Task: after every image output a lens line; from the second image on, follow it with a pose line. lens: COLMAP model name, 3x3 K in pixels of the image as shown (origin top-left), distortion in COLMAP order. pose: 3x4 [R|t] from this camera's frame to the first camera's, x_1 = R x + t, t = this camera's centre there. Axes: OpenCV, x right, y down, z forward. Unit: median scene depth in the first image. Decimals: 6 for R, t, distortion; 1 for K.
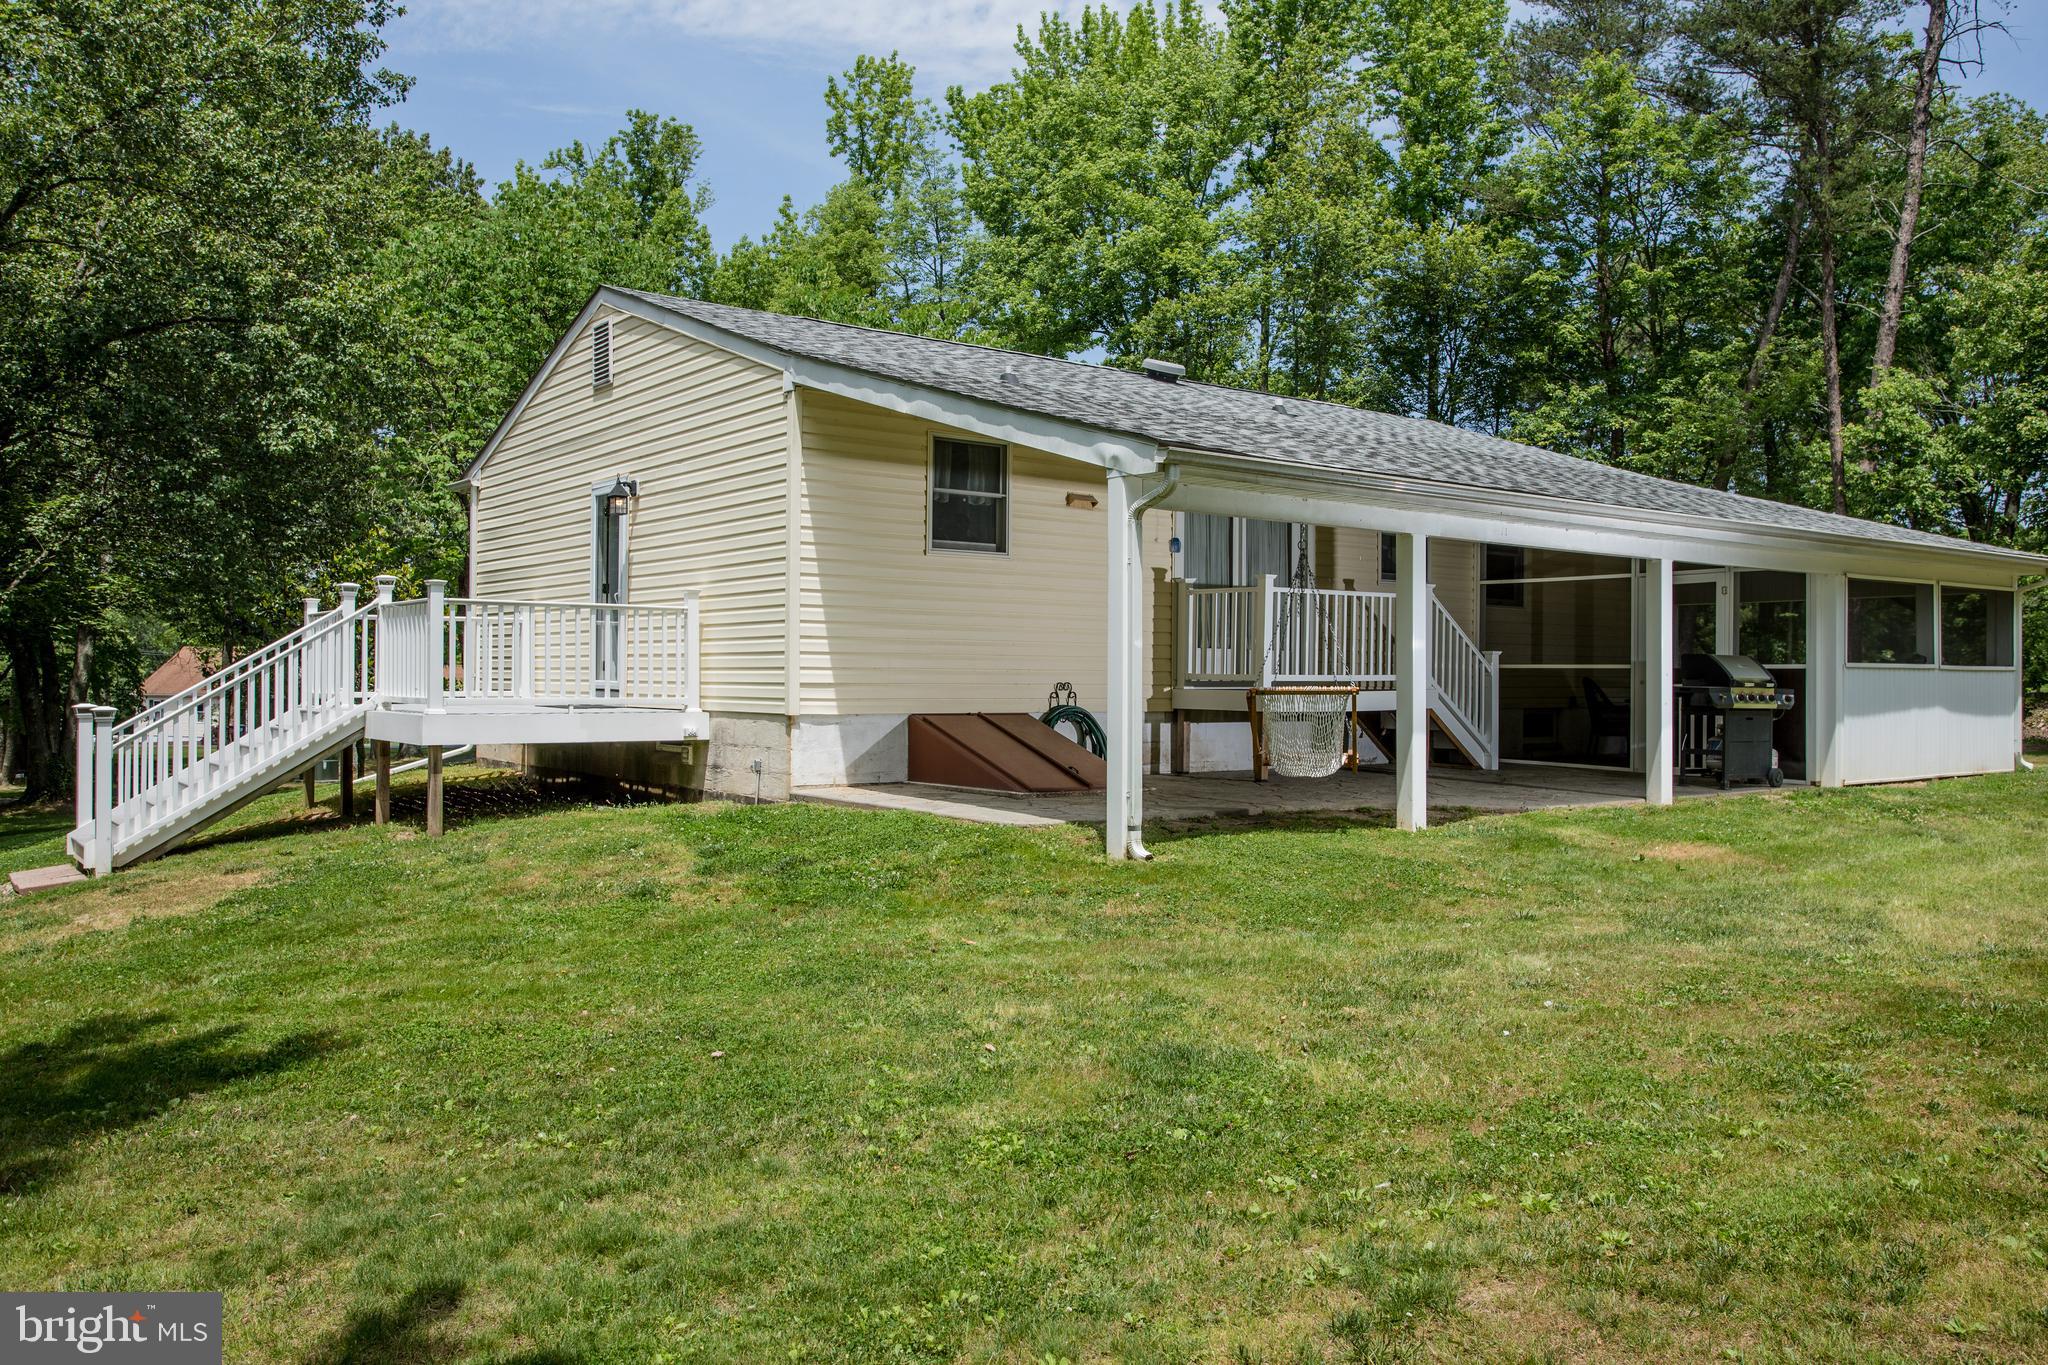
lens RADIAL K [[1566.7, 0, 1024.0], [0, 1566.7, 680.3], [0, 0, 1]] dist [0.016380, 0.001823]
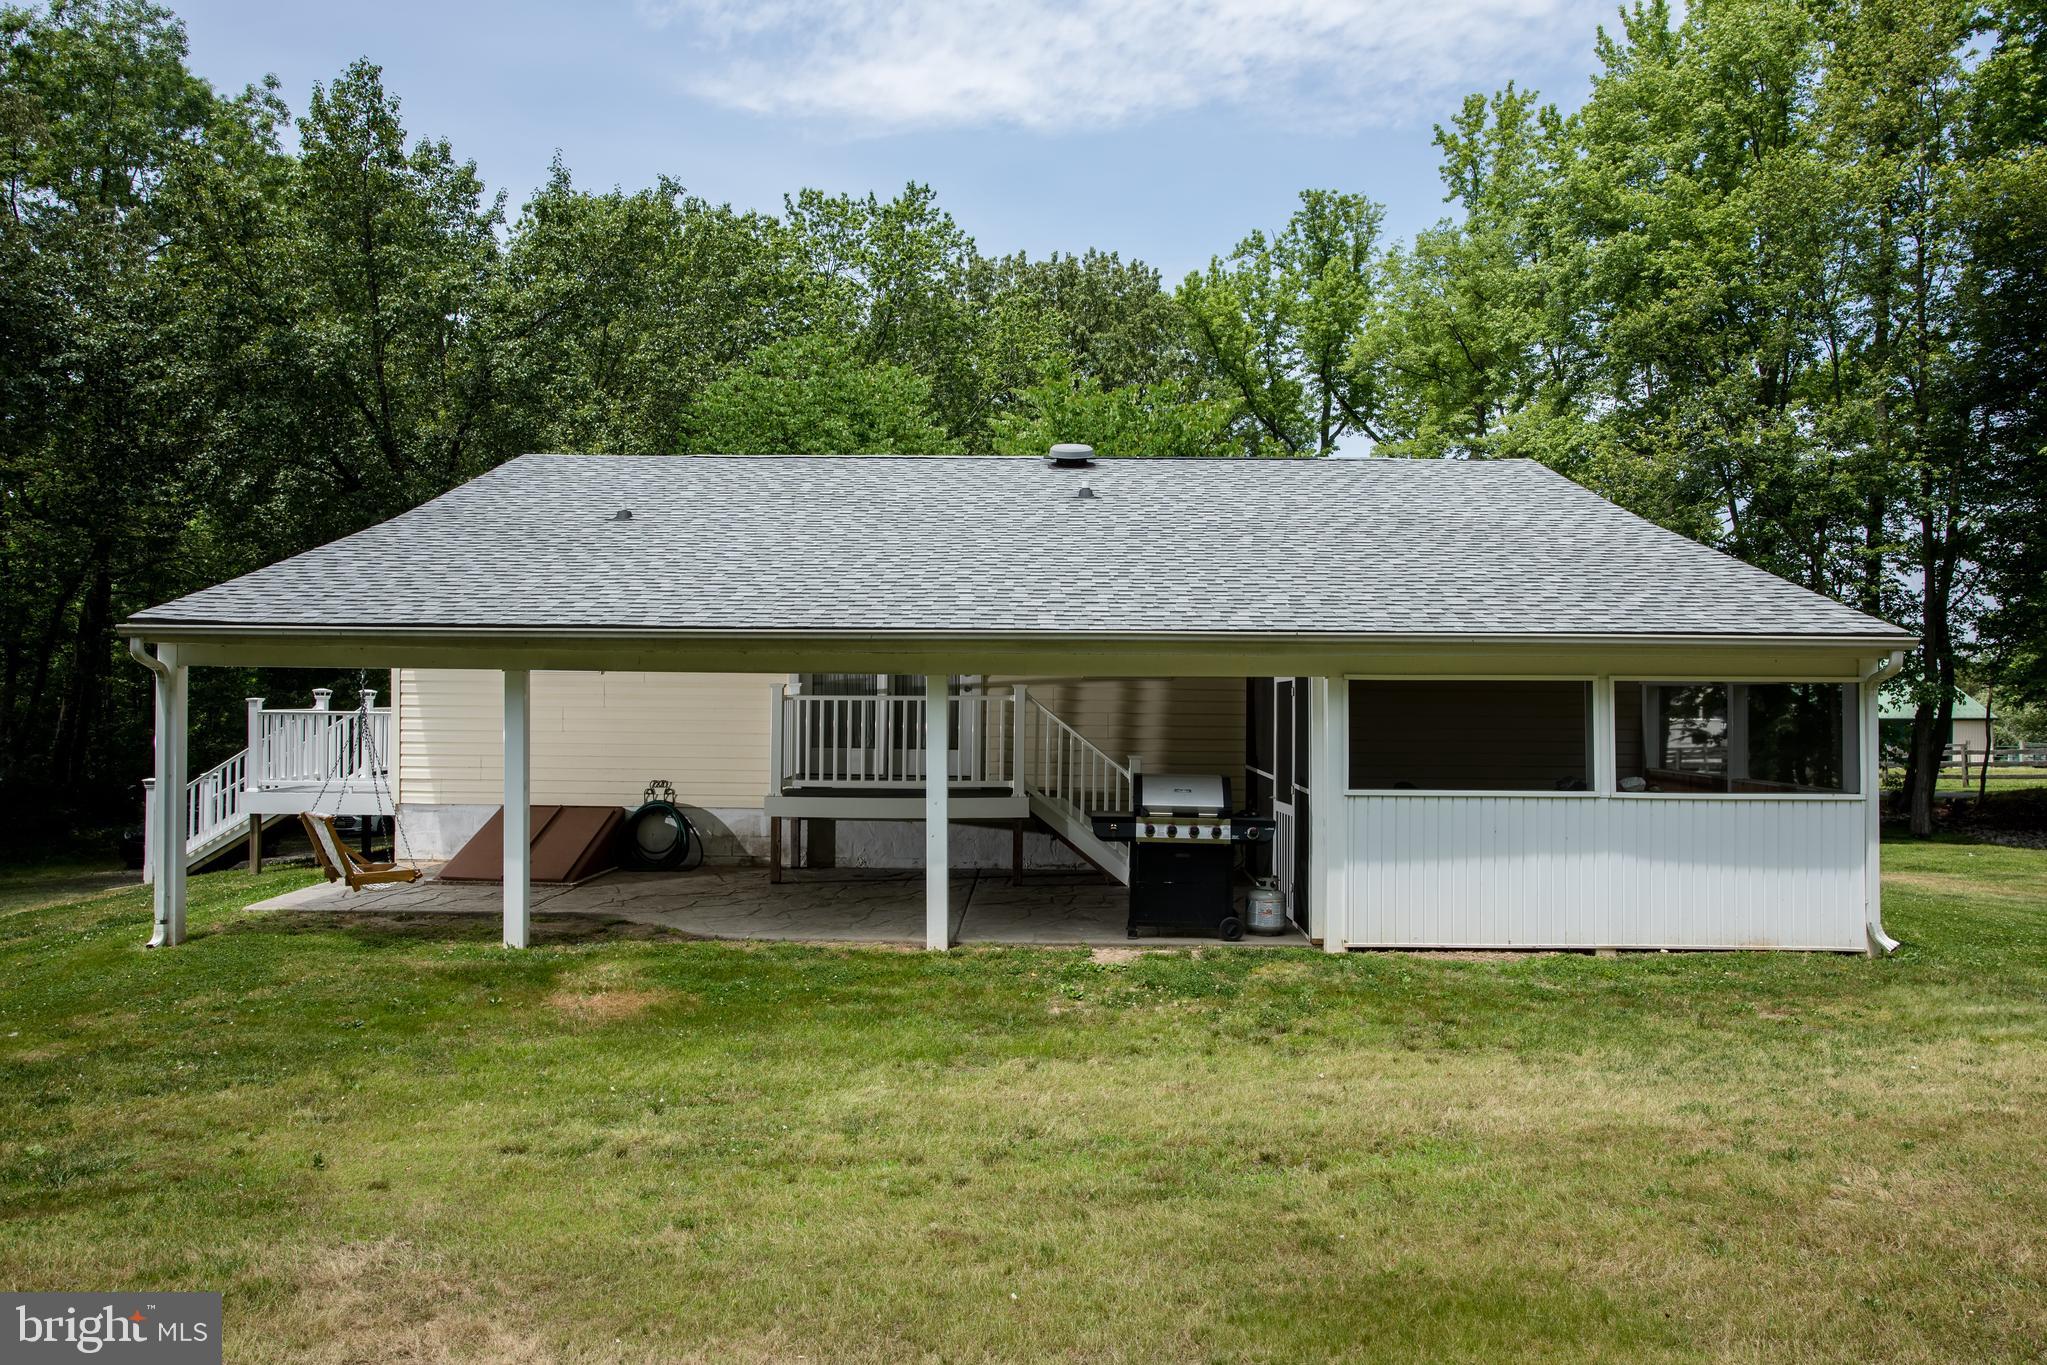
lens RADIAL K [[1536.0, 0, 1023.5], [0, 1536.0, 683.0], [0, 0, 1]] dist [-0.013292, -0.001527]
pose [[0.779973, -0.003927, -0.625801, 0.676181], [-0.006780, 0.999869, -0.014725, -0.039910], [0.625777, 0.015728, 0.779844, 0.221861]]
